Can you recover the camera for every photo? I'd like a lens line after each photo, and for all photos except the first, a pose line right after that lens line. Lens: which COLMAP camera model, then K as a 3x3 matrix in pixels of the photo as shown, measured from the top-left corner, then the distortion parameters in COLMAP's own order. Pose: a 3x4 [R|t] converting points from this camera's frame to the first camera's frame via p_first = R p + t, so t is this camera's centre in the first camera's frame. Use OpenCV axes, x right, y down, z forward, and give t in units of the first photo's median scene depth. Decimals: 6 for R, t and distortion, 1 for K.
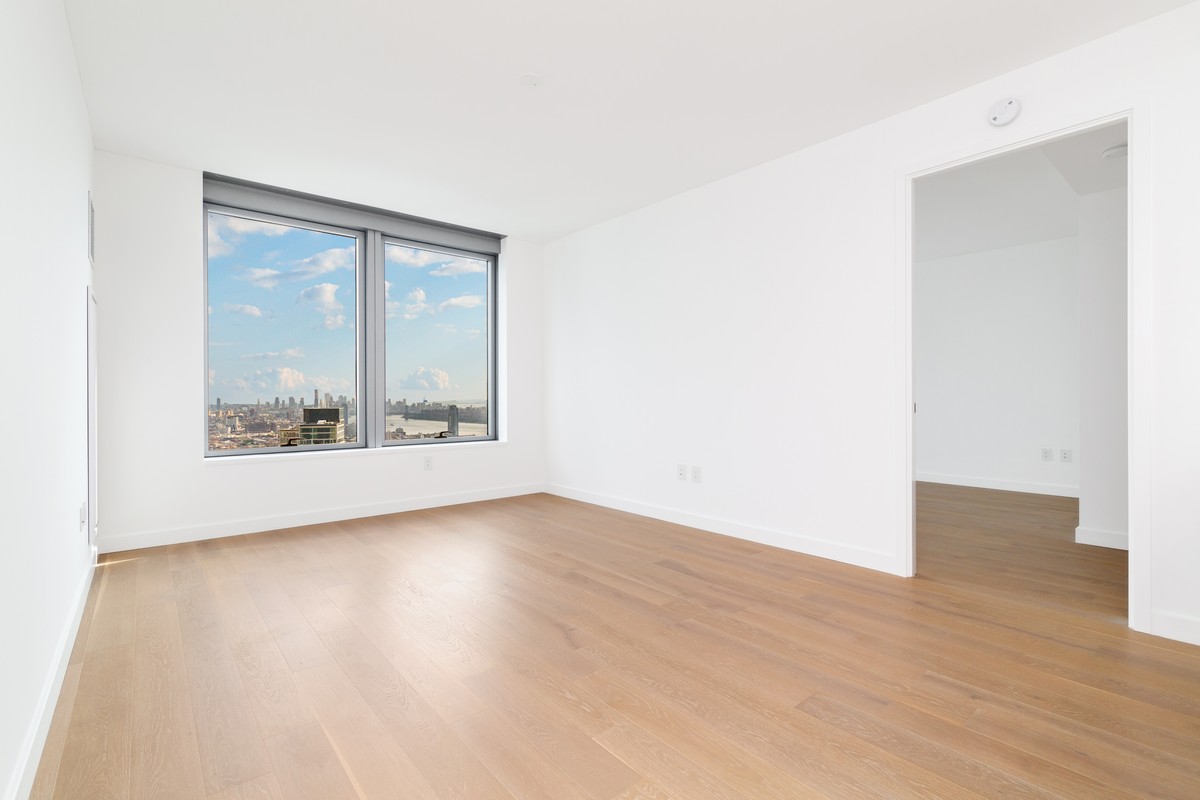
lens RADIAL K [[548.9, 0, 590.5], [0, 548.9, 396.9], [0, 0, 1]] dist [0.002195, 0.000821]
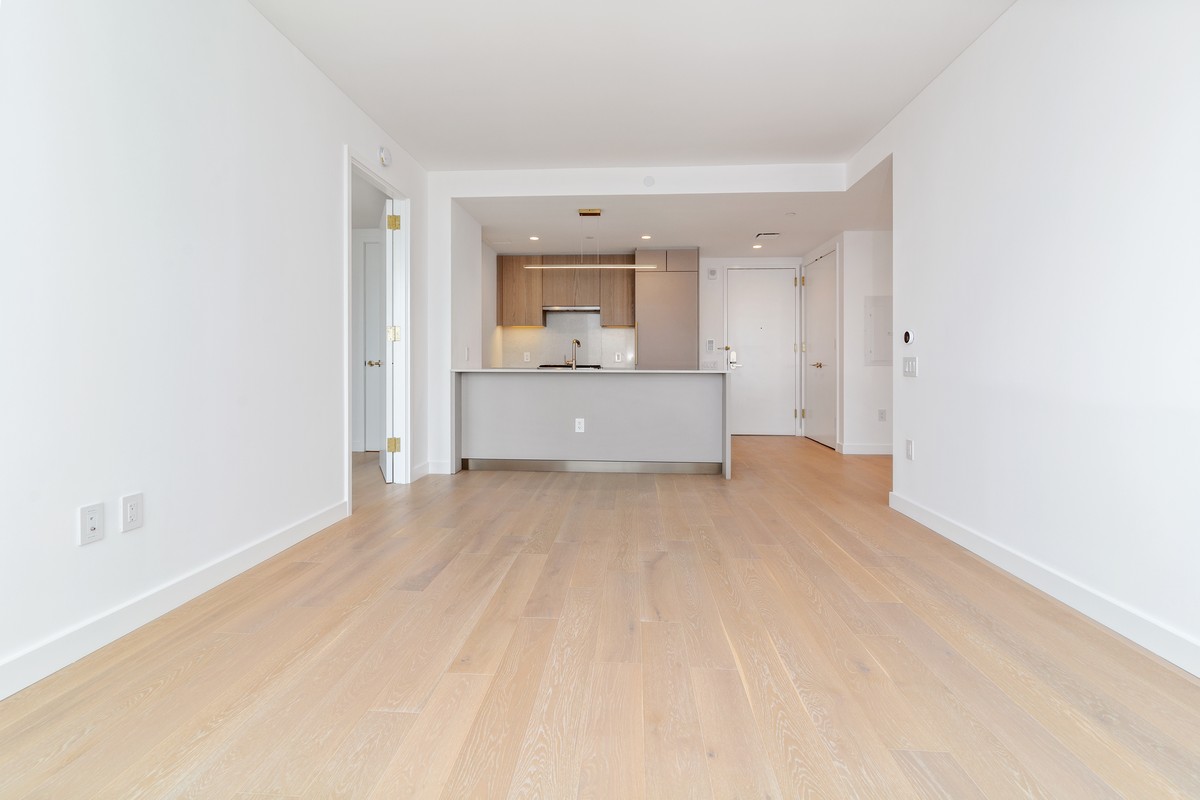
lens RADIAL K [[548.9, 0, 597.5], [0, 548.9, 367.2], [0, 0, 1]] dist [0.002195, 0.000821]
pose [[-0.732470, 0.006597, 0.680767, -0.542083], [0.005141, 0.999978, -0.004159, 0.030472], [-0.680780, 0.000453, -0.732488, 1.430118]]
